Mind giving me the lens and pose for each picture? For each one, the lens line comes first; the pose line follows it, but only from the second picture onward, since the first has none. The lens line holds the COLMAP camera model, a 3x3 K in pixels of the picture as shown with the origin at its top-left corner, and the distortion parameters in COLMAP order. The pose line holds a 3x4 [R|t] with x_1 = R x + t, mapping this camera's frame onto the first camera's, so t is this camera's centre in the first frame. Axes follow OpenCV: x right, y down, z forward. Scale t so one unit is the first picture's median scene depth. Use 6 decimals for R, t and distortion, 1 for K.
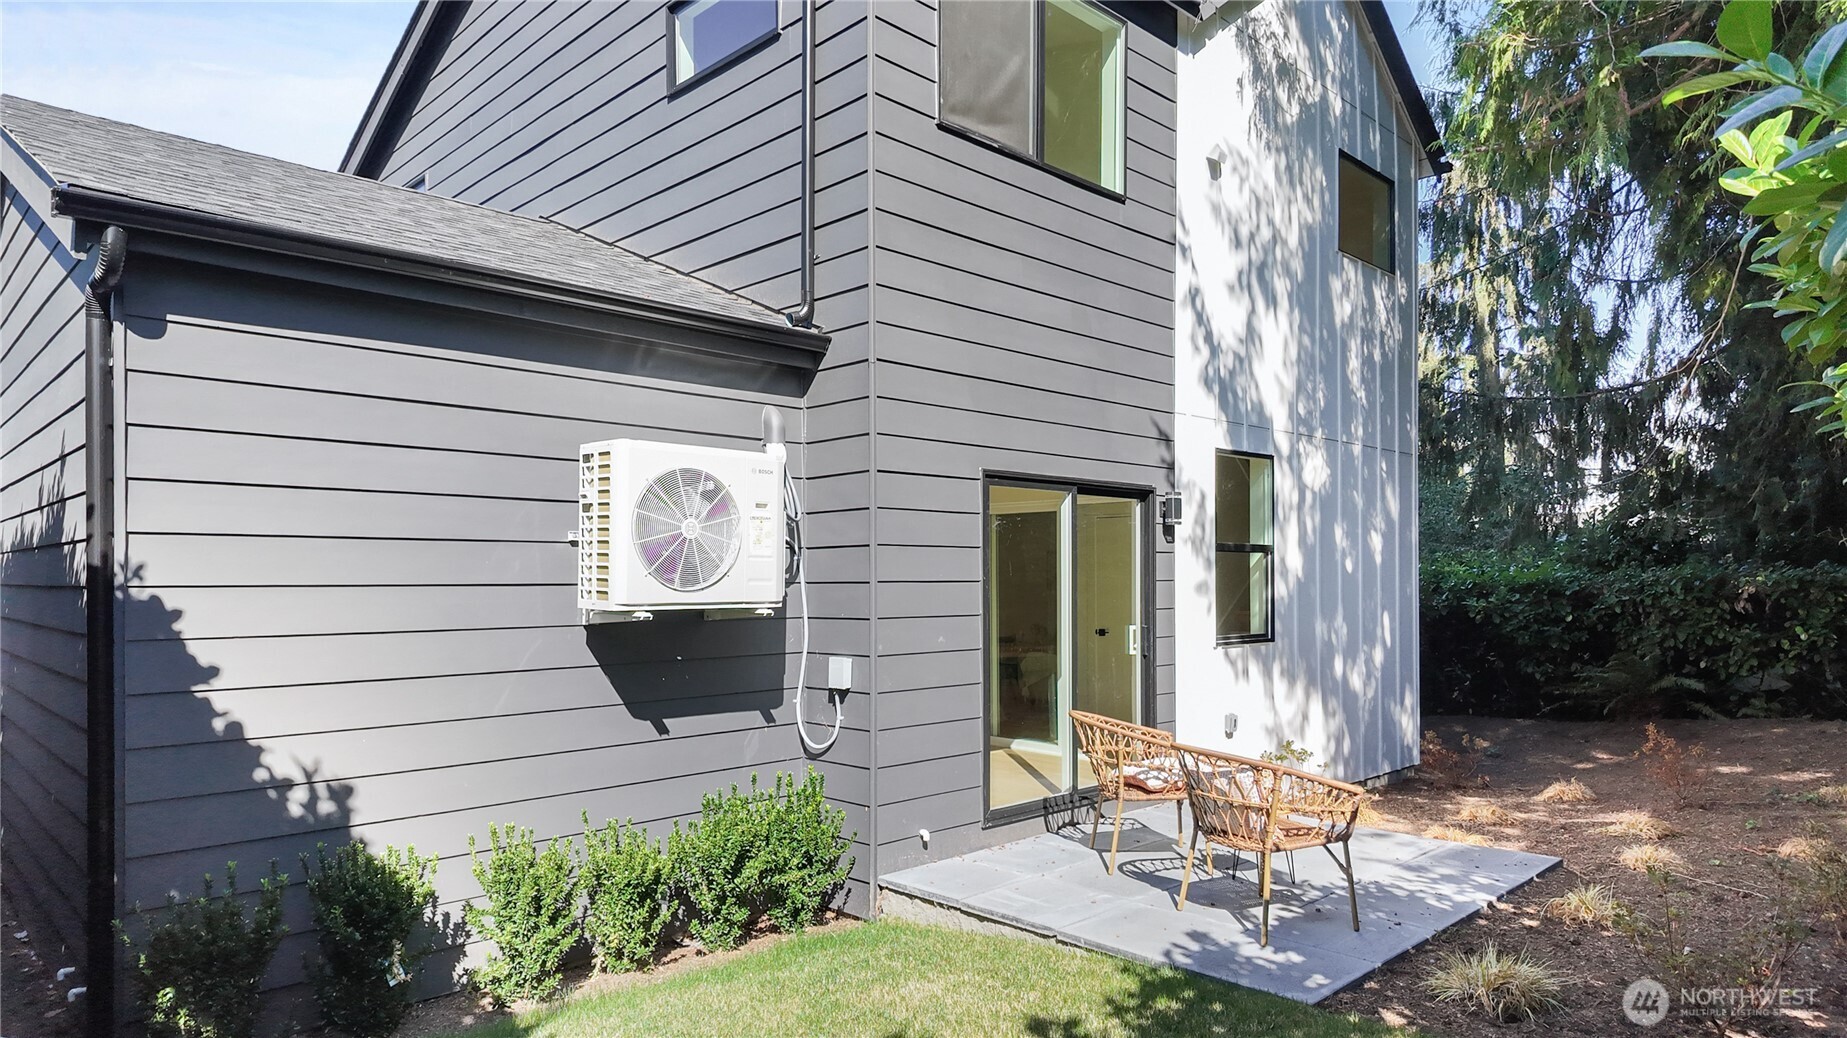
lens RADIAL K [[1099.4, 0, 929.5], [0, 1099.4, 527.9], [0, 0, 1]] dist [0.053680, -0.047708]
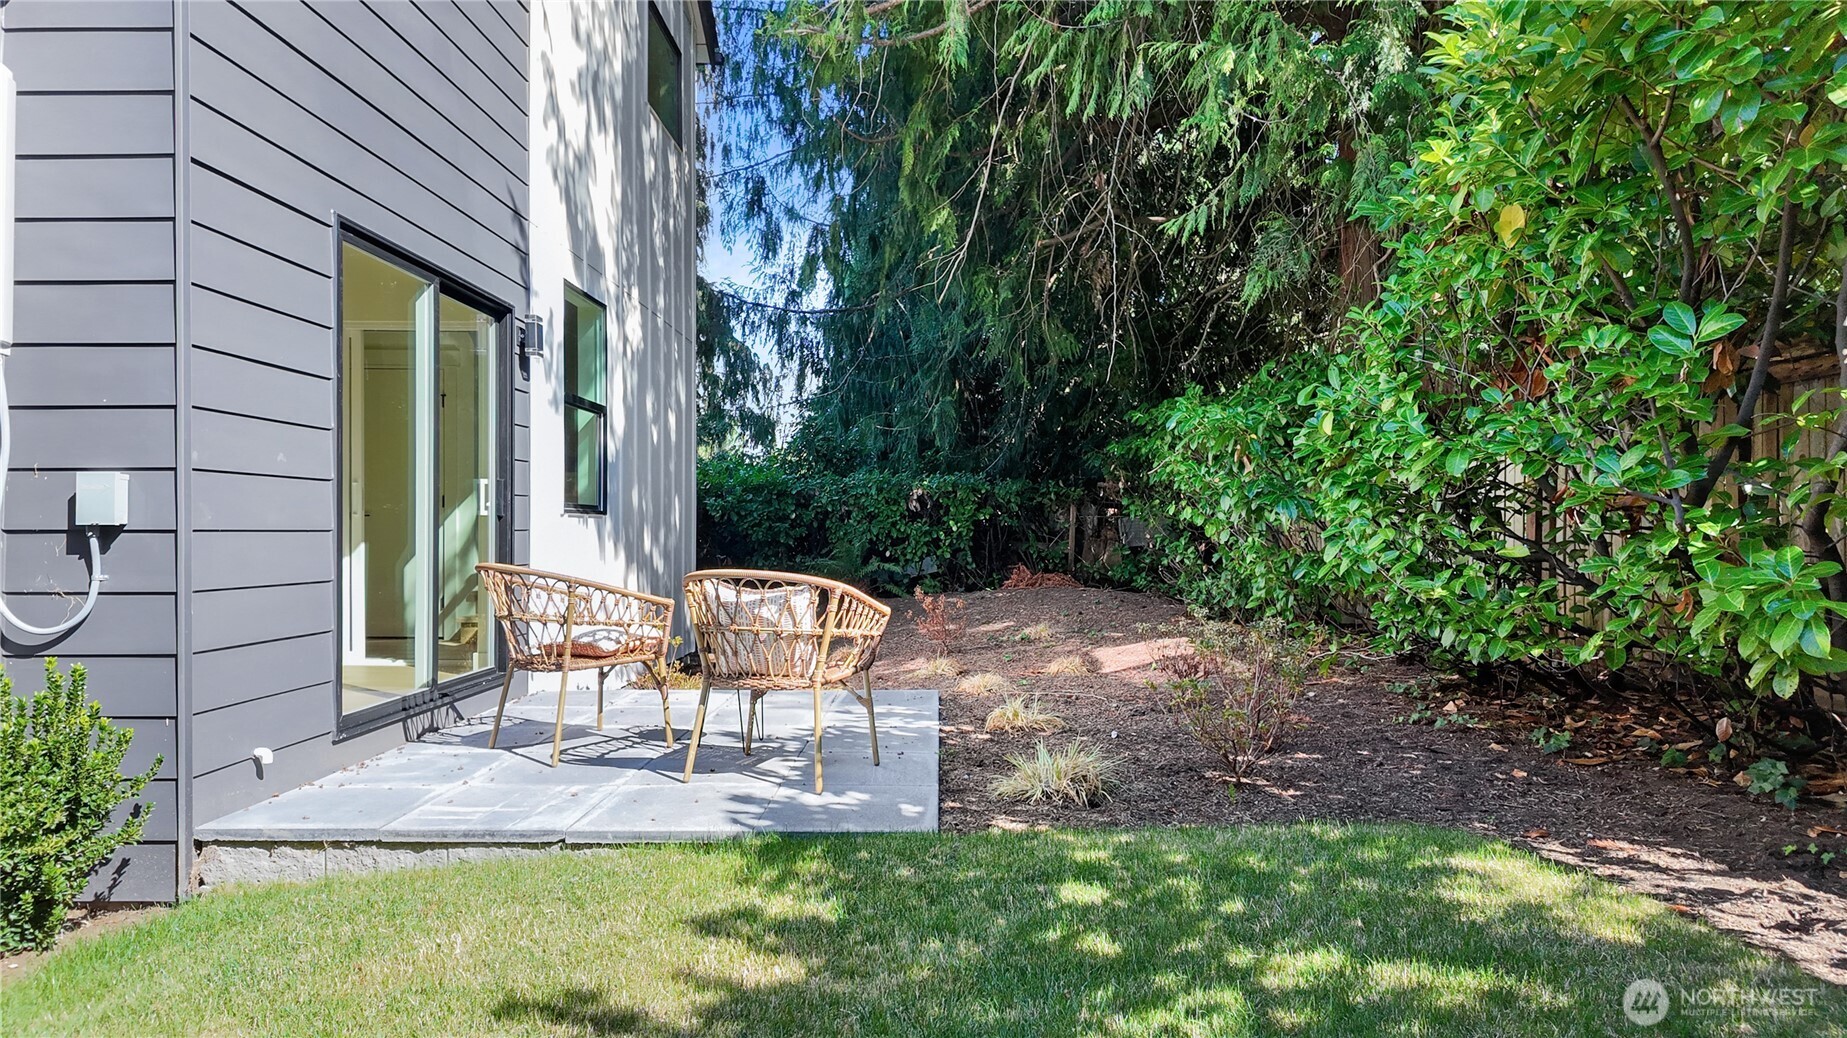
lens RADIAL K [[1099.4, 0, 929.5], [0, 1099.4, 527.9], [0, 0, 1]] dist [0.053680, -0.047708]
pose [[0.709954, 0.003377, 0.704240, -0.184370], [-0.033498, 0.999019, 0.028979, 0.114118], [-0.703451, -0.044164, 0.709370, 0.274371]]
